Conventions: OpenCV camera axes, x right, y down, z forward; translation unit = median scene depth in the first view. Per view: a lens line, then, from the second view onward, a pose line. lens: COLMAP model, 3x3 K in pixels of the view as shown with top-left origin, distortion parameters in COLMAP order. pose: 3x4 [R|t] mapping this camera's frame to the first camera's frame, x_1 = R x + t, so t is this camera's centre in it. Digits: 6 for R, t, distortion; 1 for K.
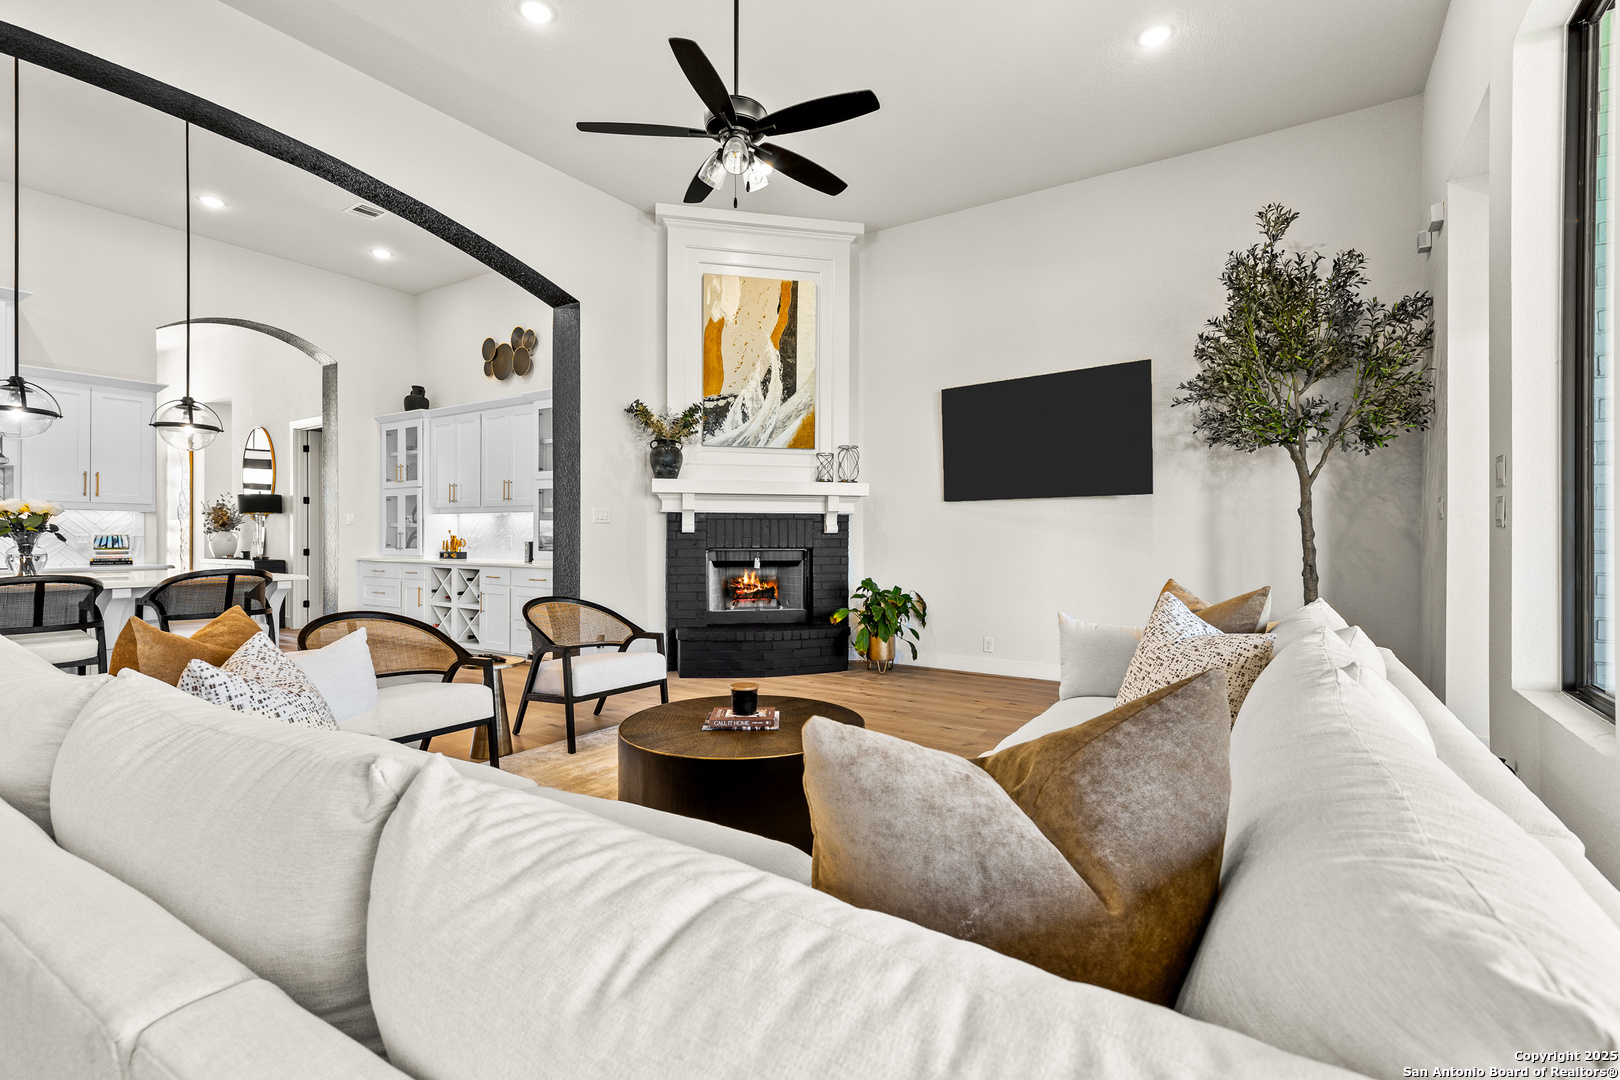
lens RADIAL K [[737.0, 0, 813.7], [0, 737.0, 533.9], [0, 0, 1]] dist [0.009643, -0.001109]
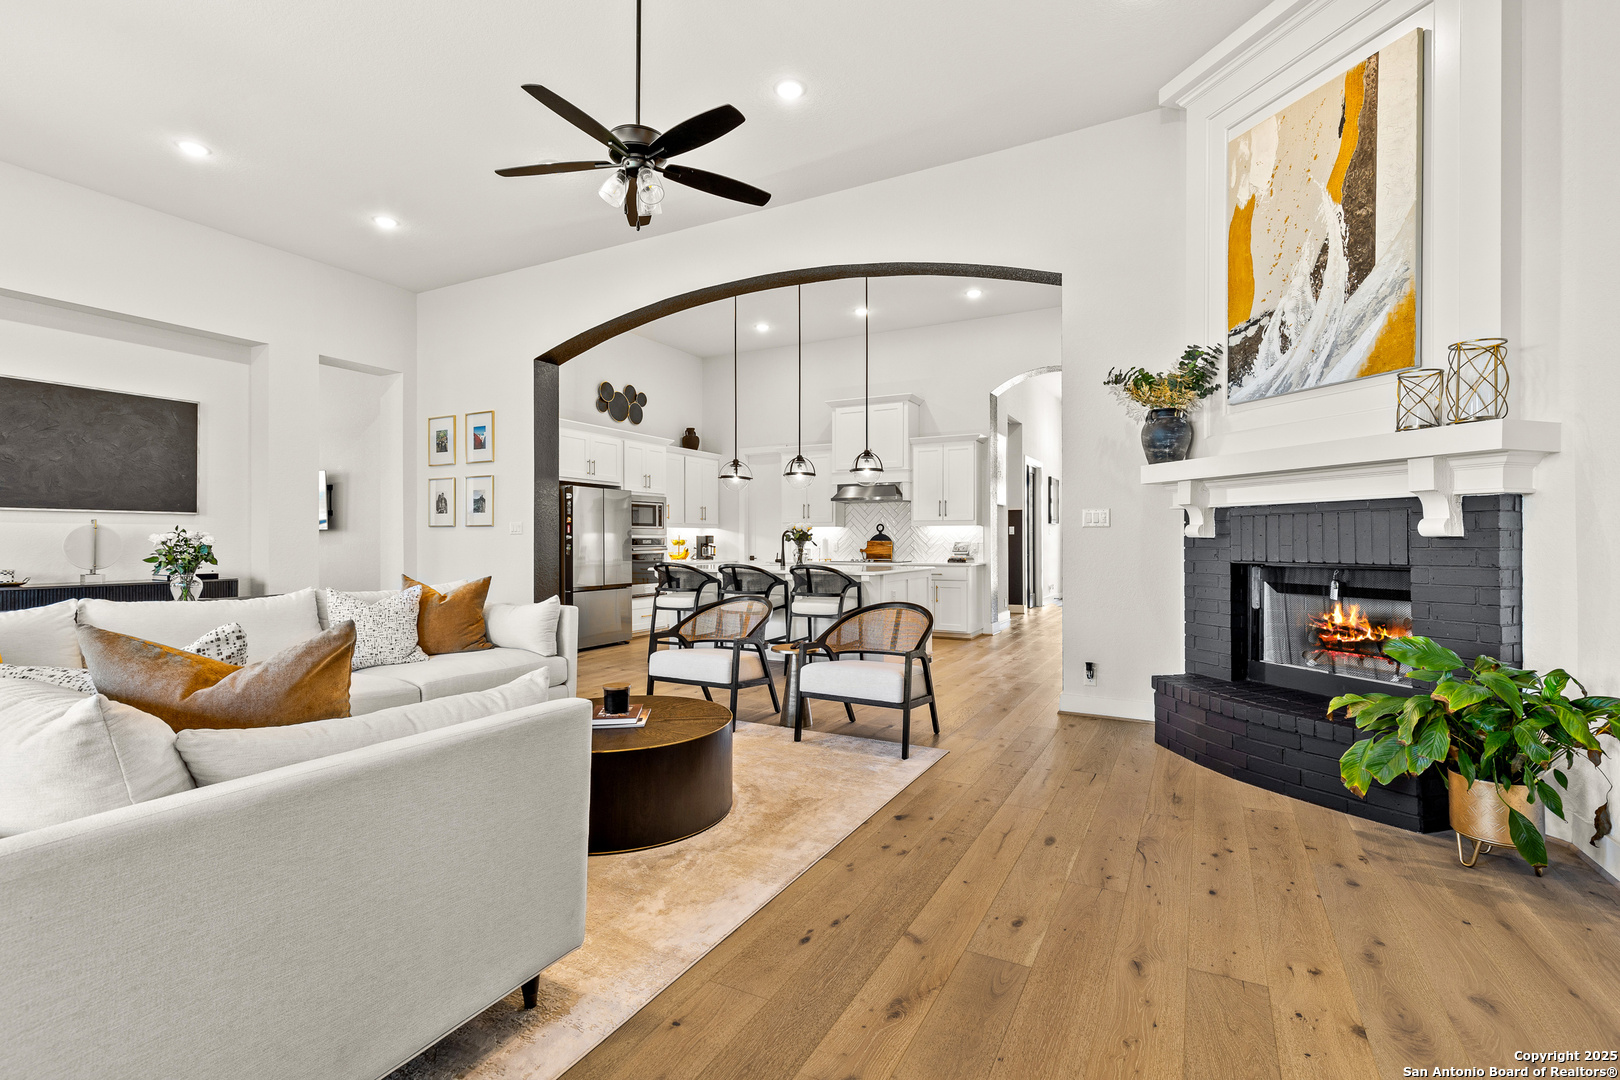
lens RADIAL K [[737.0, 0, 814.9], [0, 737.0, 541.4], [0, 0, 1]] dist [0.009643, -0.001109]
pose [[0.094524, -0.002018, -0.995521, 0.461417], [0.004845, 0.999987, -0.001567, 0.001410], [0.995511, -0.004676, 0.094532, 0.554613]]
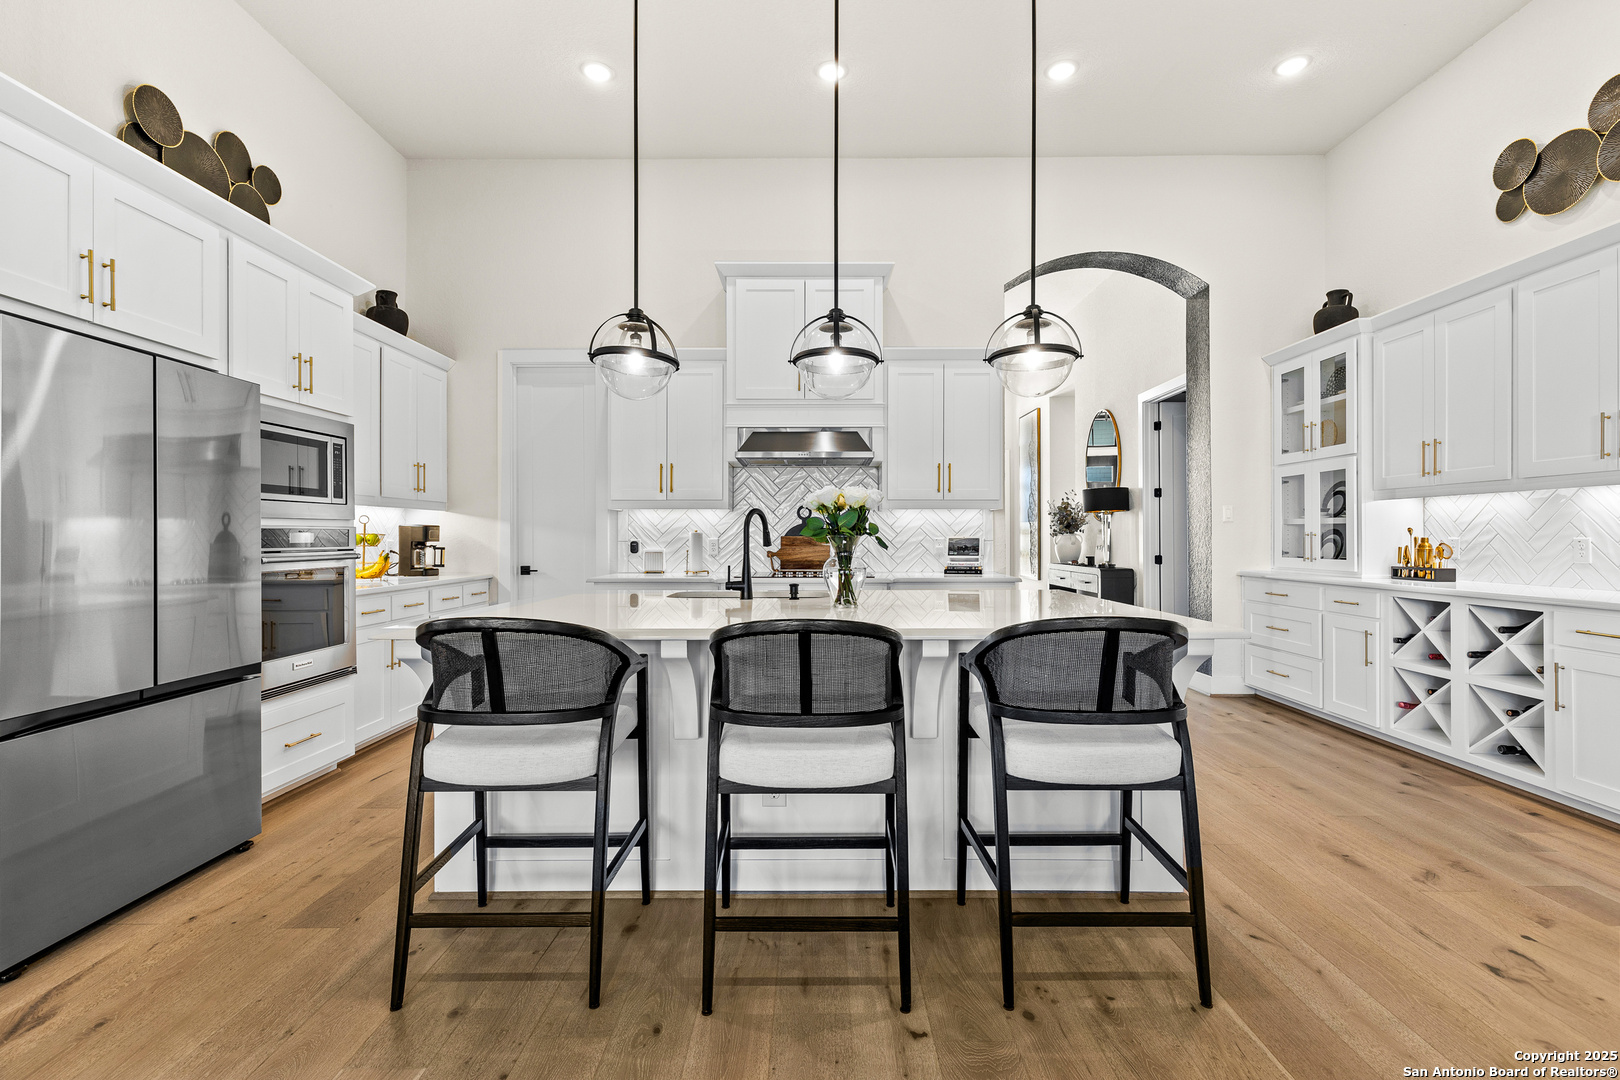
lens RADIAL K [[737.0, 0, 803.7], [0, 737.0, 534.8], [0, 0, 1]] dist [0.009643, -0.001109]
pose [[0.533848, -0.005567, -0.845562, -0.328161], [0.004783, 0.999982, -0.003564, -0.000428], [0.845567, -0.002141, 0.533865, 0.391773]]
